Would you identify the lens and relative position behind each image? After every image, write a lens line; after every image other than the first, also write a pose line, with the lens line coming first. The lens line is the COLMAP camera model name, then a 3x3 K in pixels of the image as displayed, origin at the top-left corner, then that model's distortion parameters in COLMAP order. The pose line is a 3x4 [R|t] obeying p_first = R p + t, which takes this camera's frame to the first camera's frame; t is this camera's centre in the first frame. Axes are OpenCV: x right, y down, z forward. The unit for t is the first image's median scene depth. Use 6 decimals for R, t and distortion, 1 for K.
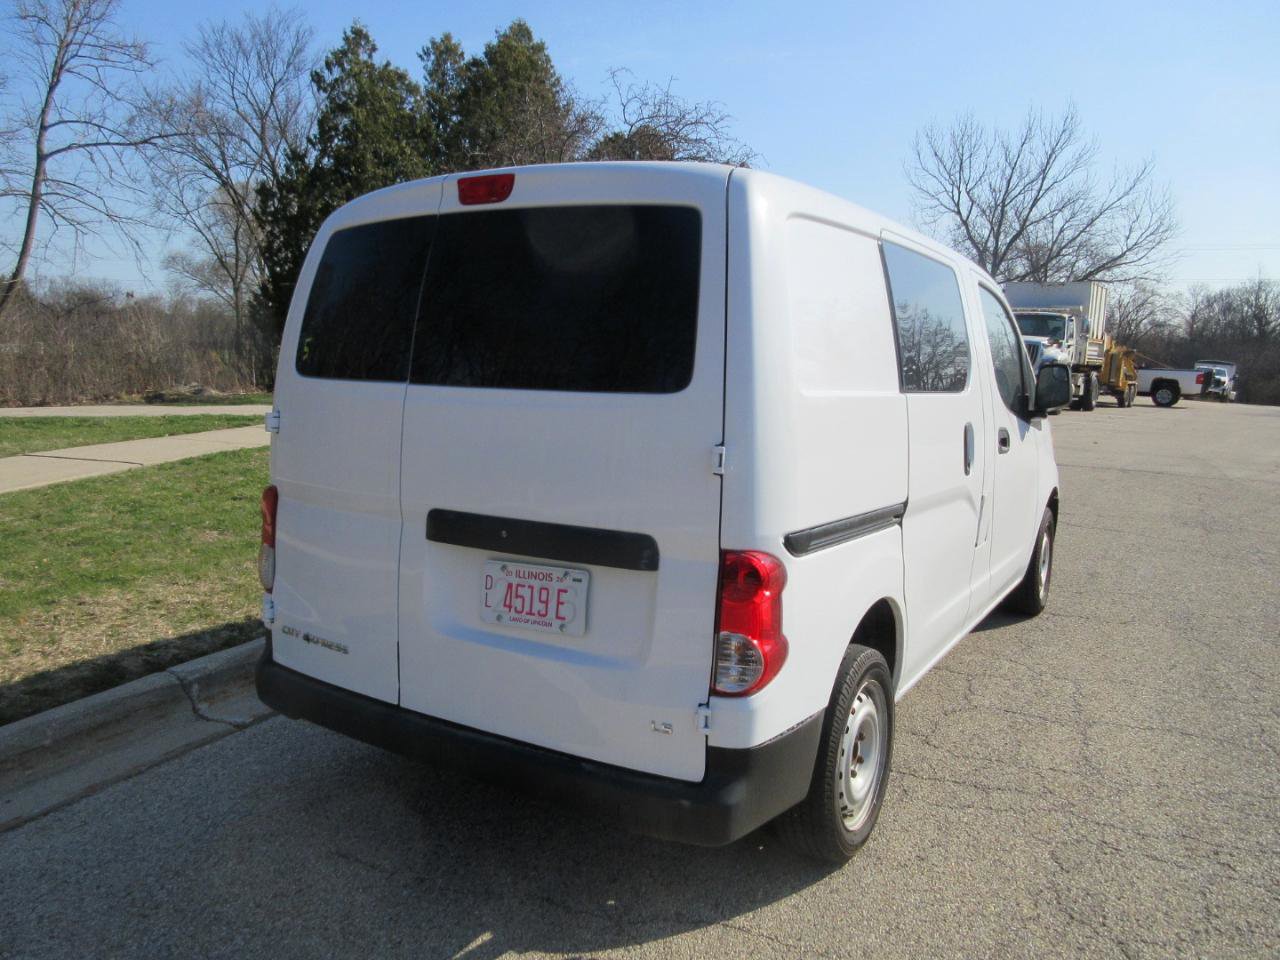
lens RADIAL K [[962.8, 0, 644.7], [0, 962.8, 472.0], [0, 0, 1]] dist [0.000567, 0.012551]
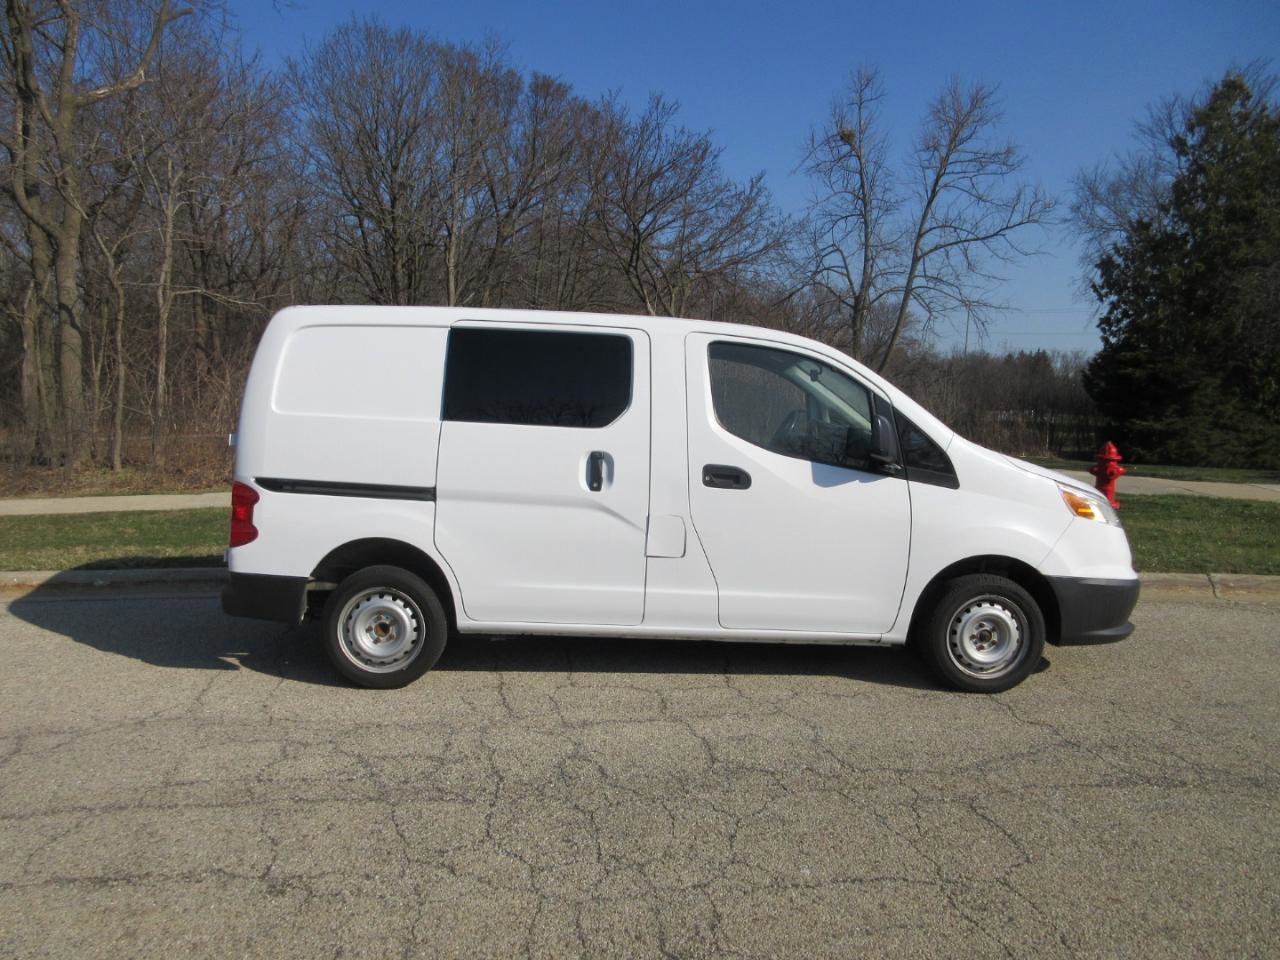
lens RADIAL K [[962.8, 0, 643.6], [0, 962.8, 475.8], [0, 0, 1]] dist [0.000567, 0.012551]
pose [[0.563518, 0.069883, -0.823143, 0.185043], [-0.127123, 0.991883, -0.002819, -0.002869], [0.816264, 0.106229, 0.567828, 0.038642]]
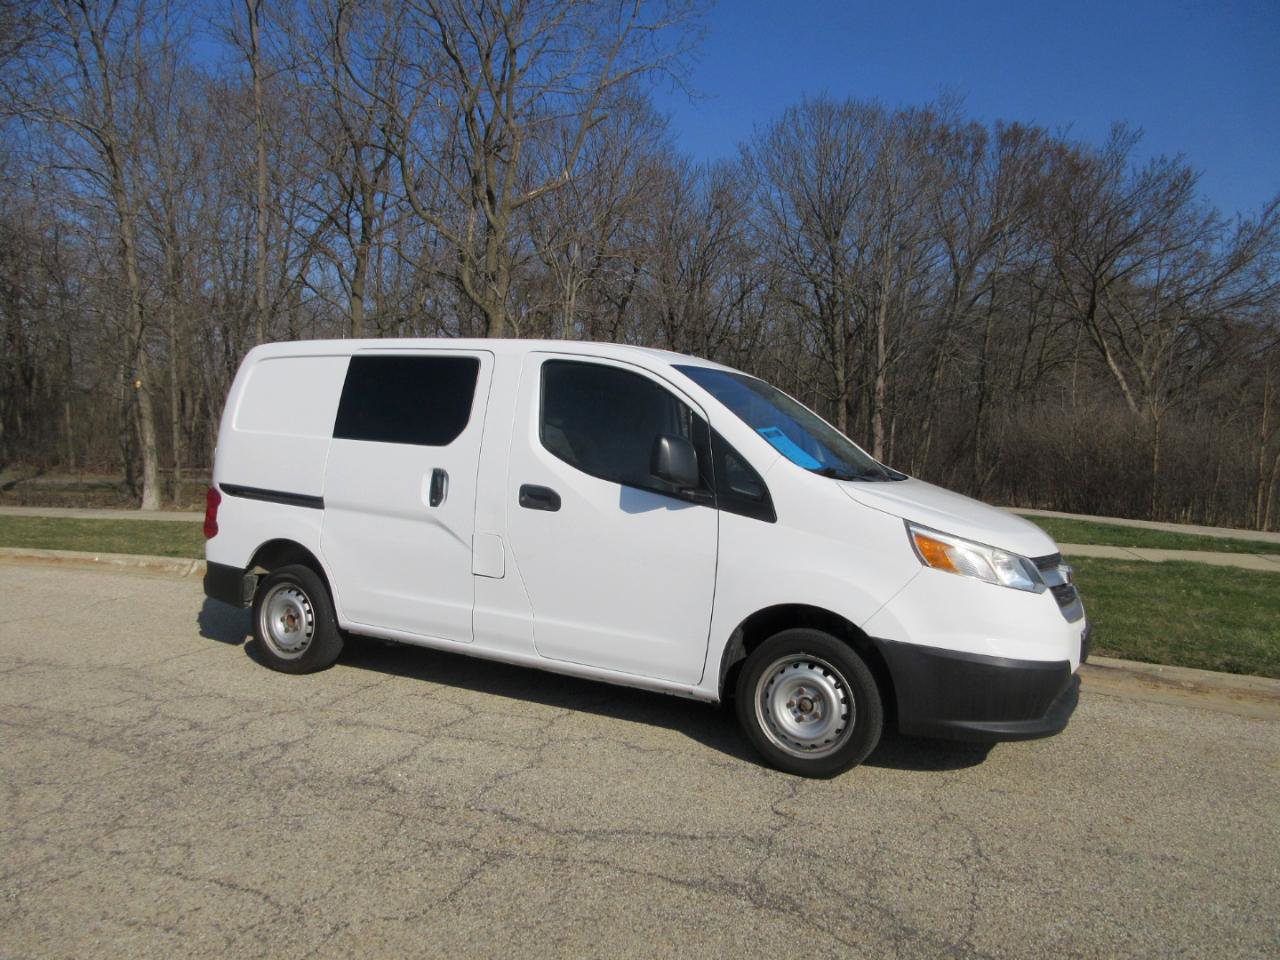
lens RADIAL K [[962.8, 0, 645.5], [0, 962.8, 477.0], [0, 0, 1]] dist [0.000567, 0.012551]
pose [[0.074667, 0.025073, -0.996893, 0.218277], [-0.171839, 0.985053, 0.011904, -0.013460], [0.982291, 0.170416, 0.077859, 0.150189]]
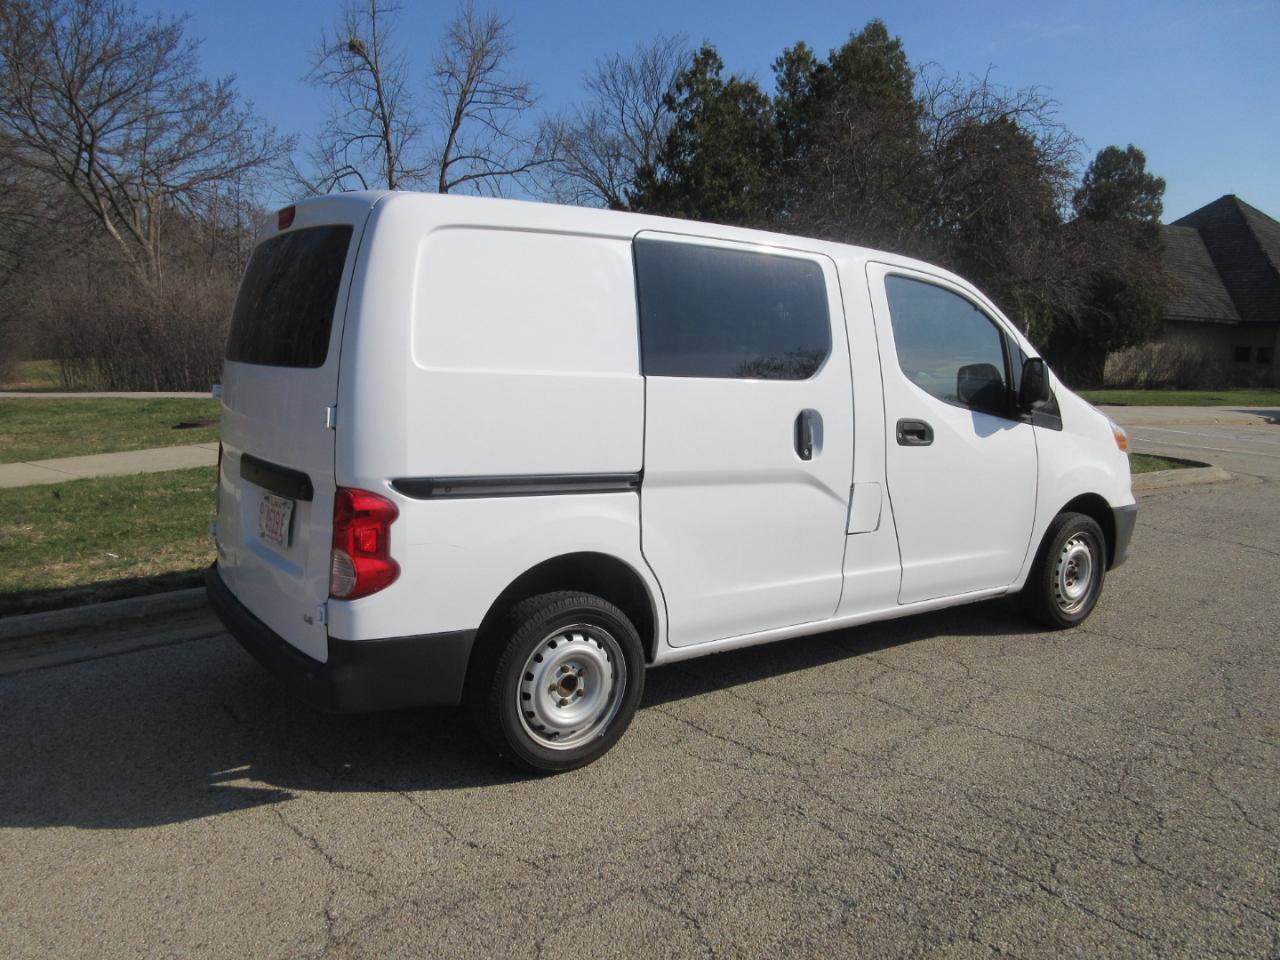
lens RADIAL K [[962.8, 0, 644.0], [0, 962.8, 473.3], [0, 0, 1]] dist [0.000567, 0.012551]
pose [[0.921831, 0.053889, -0.383827, 0.073147], [-0.054692, 0.998464, 0.008833, 0.002168], [0.383714, 0.012850, 0.923363, -0.003820]]
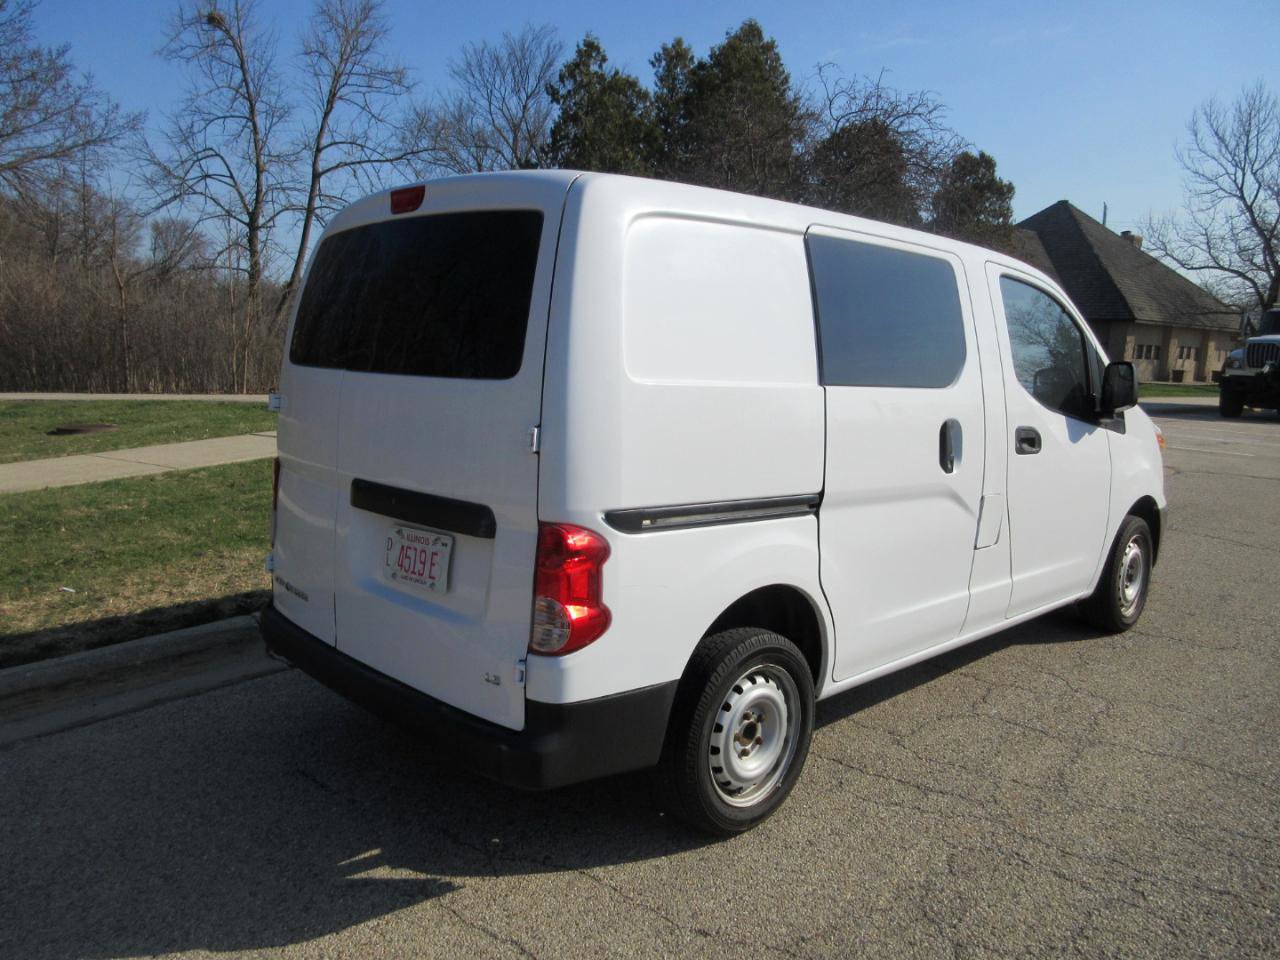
lens RADIAL K [[962.8, 0, 643.6], [0, 962.8, 472.7], [0, 0, 1]] dist [0.000567, 0.012551]
pose [[0.968715, 0.038299, -0.245202, 0.035040], [-0.037797, 0.999263, 0.006754, 0.000979], [0.245280, 0.002725, 0.969448, -0.002983]]
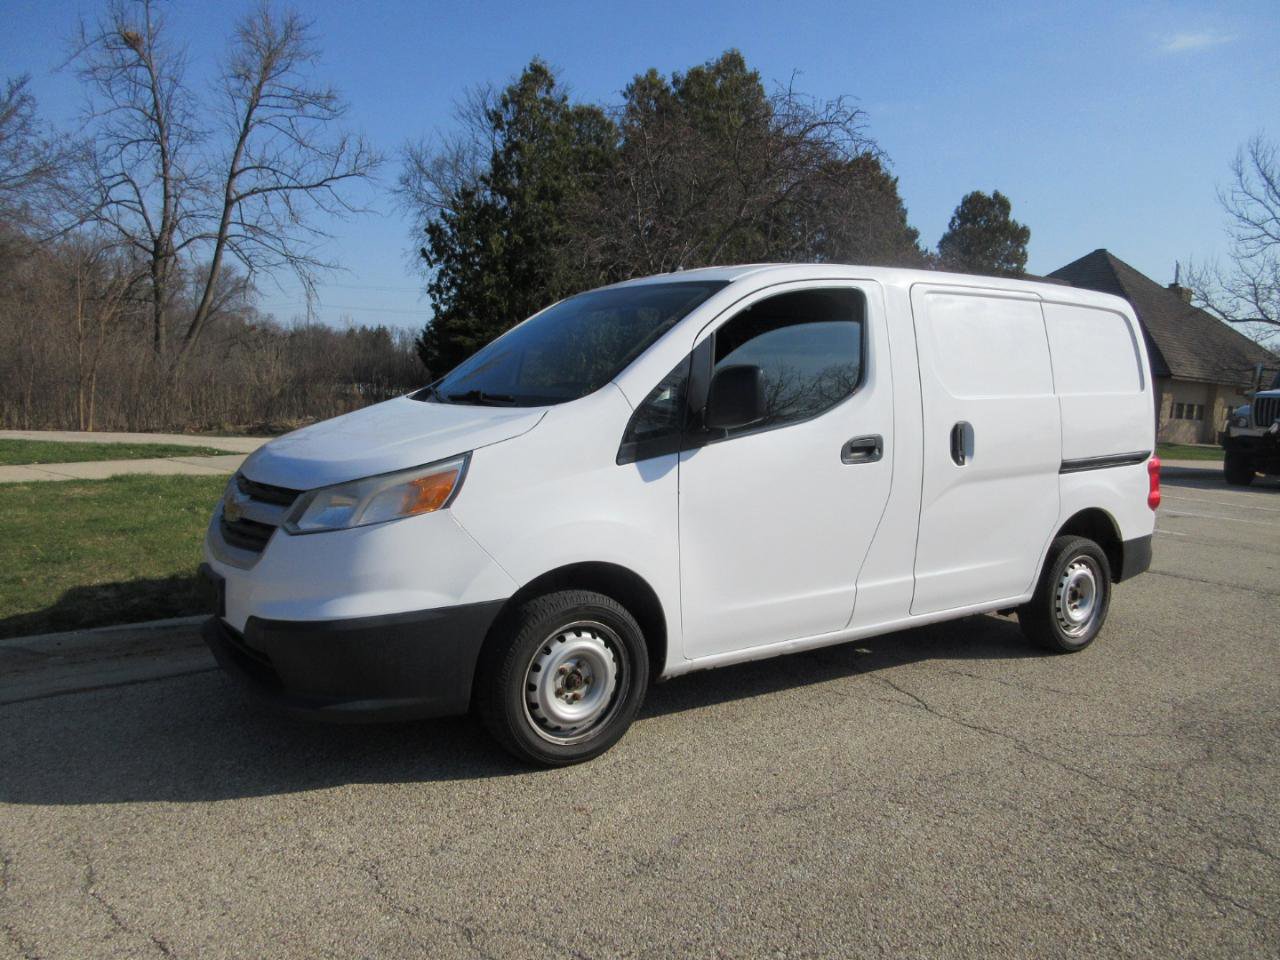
lens RADIAL K [[962.8, 0, 641.8], [0, 962.8, 471.1], [0, 0, 1]] dist [0.000567, 0.012551]
pose [[0.948717, 0.047134, -0.312592, 0.132071], [-0.064499, 0.996883, -0.045440, -0.010303], [0.309476, 0.063272, 0.948800, 0.131842]]
